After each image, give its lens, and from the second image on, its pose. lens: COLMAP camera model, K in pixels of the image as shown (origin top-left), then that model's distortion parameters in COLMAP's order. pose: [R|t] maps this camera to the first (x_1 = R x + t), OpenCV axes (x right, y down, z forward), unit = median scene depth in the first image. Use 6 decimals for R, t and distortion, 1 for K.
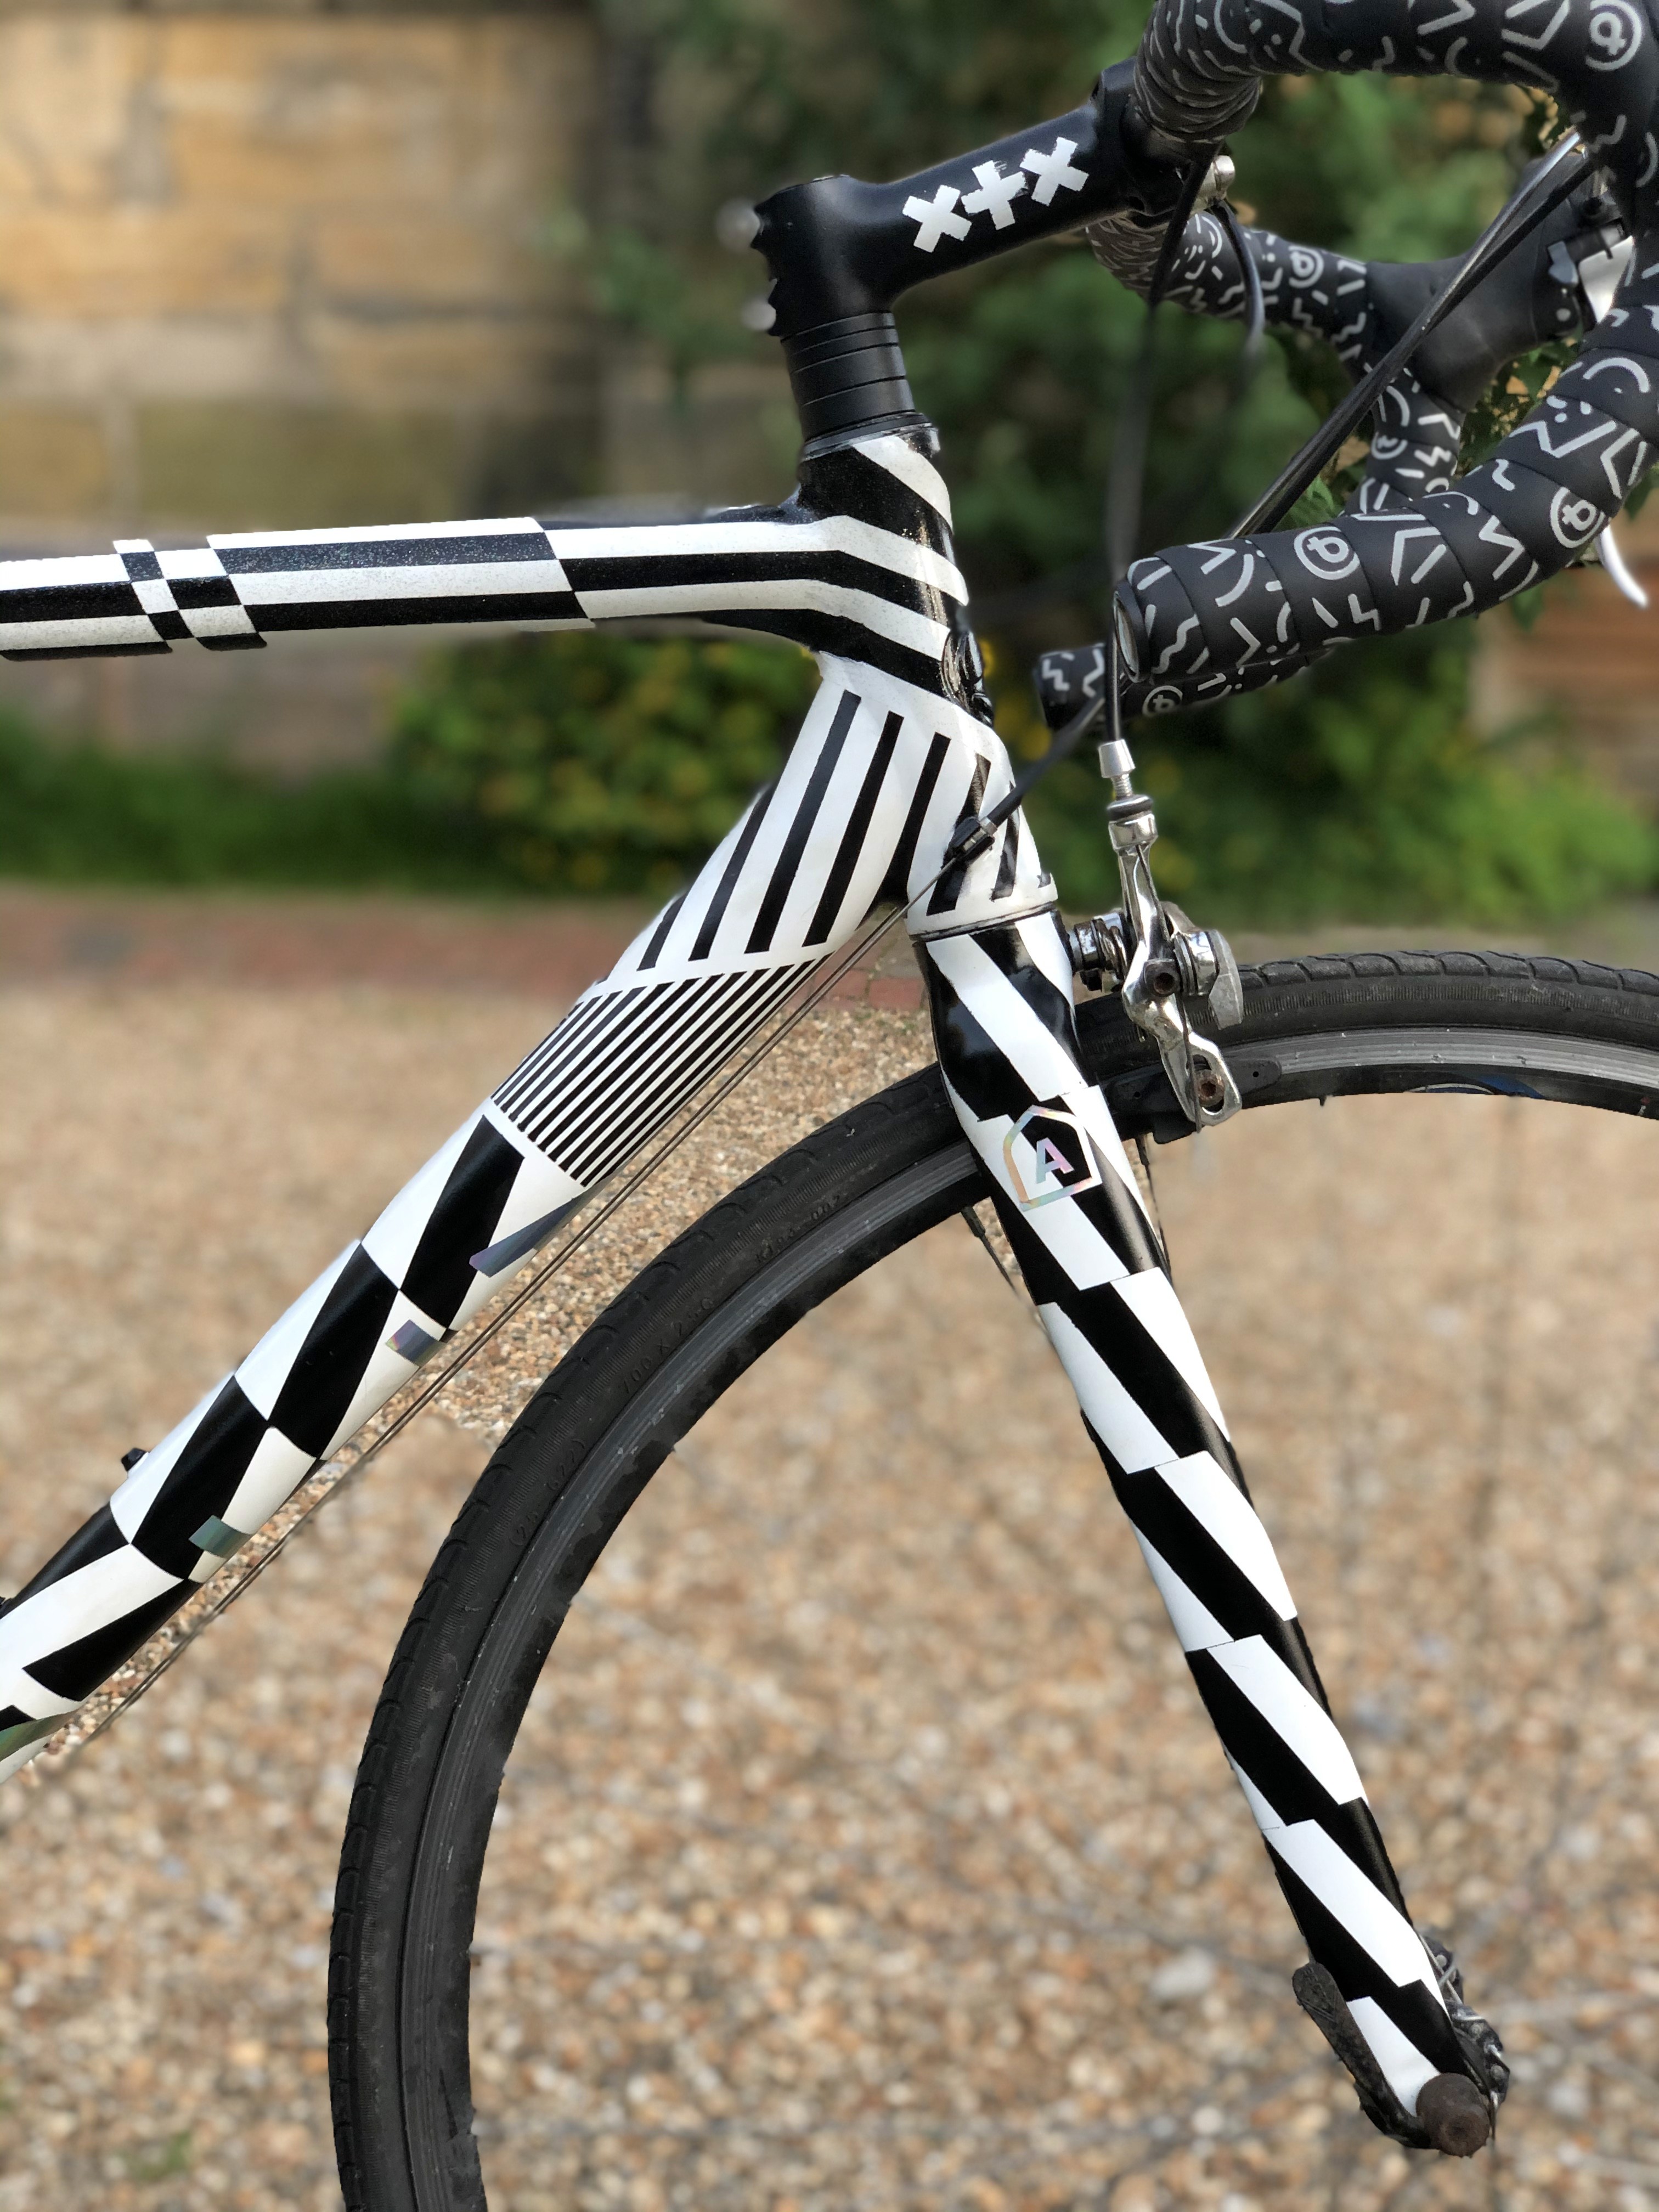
lens RADIAL K [[3360.1, 0, 862.6], [0, 3360.1, 1141.7], [0, 0, 1]] dist [0.010144, 0.000000]
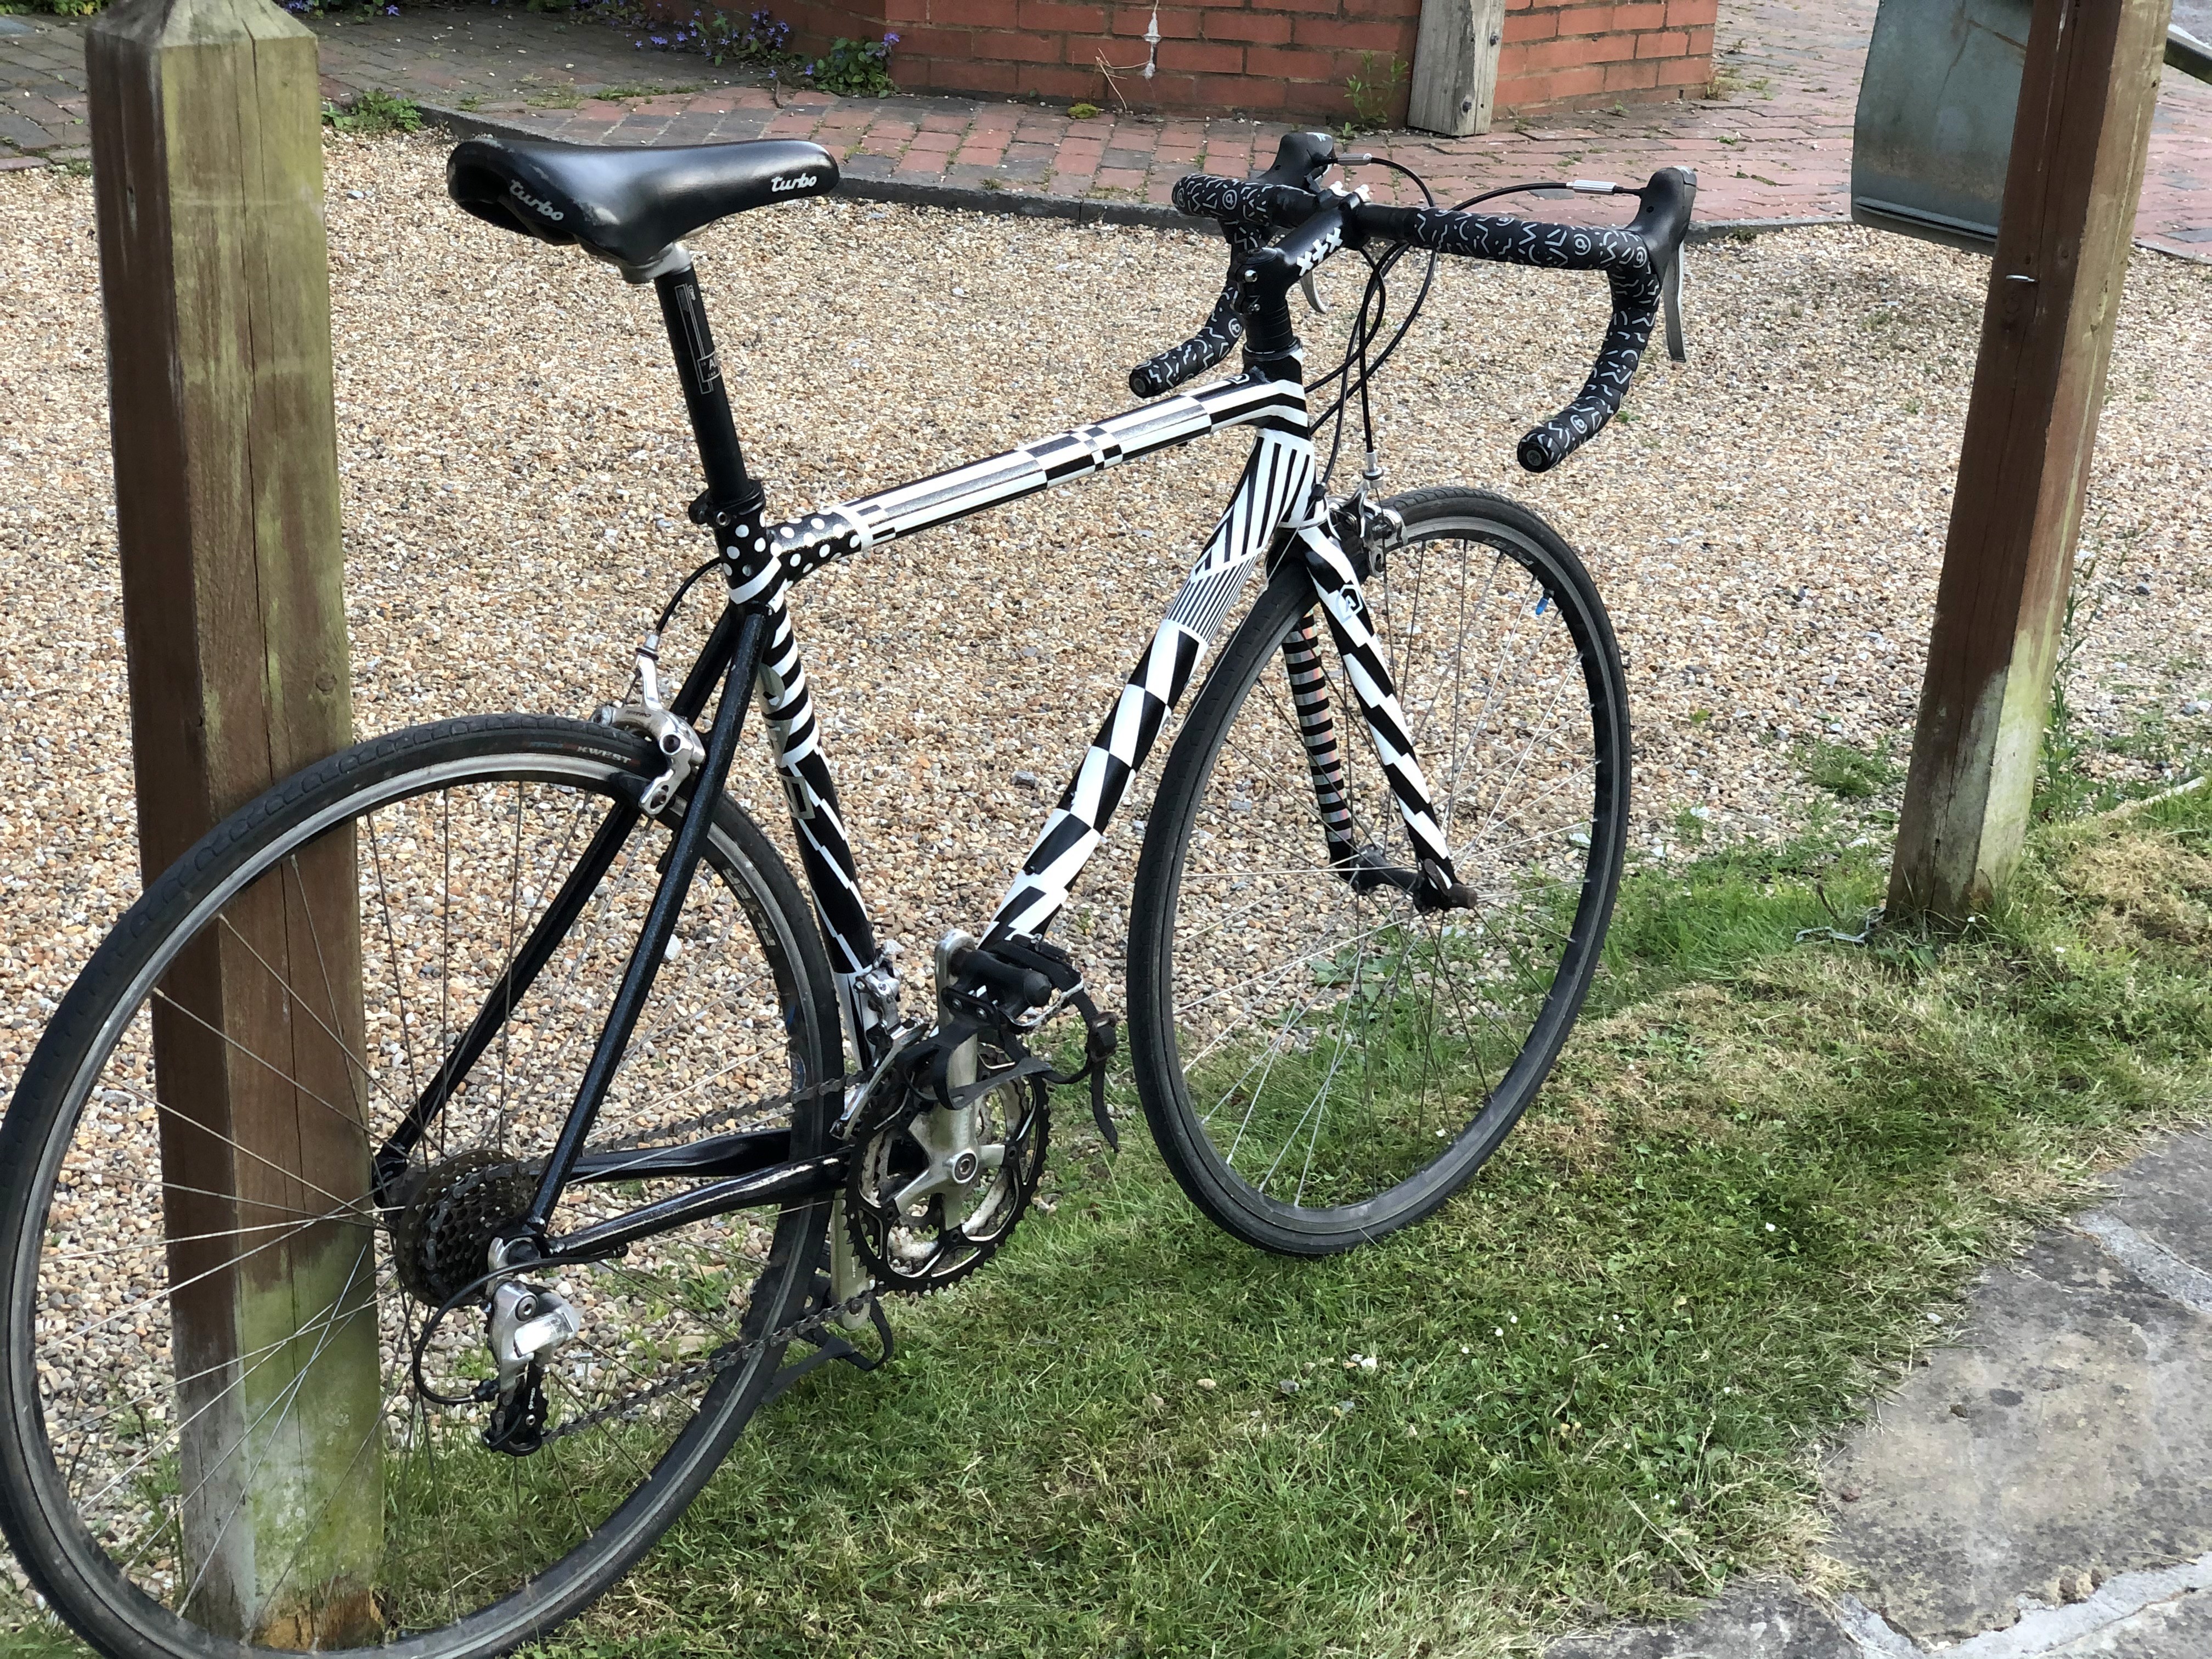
lens RADIAL K [[3360.1, 0, 1105.4], [0, 3360.1, 827.3], [0, 0, 1]] dist [0.010144, 0.000000]
pose [[0.677758, -0.261069, 0.687377, -1.973291], [0.082532, 0.955948, 0.281696, -0.596994], [-0.730638, -0.134191, 0.669448, -0.692095]]
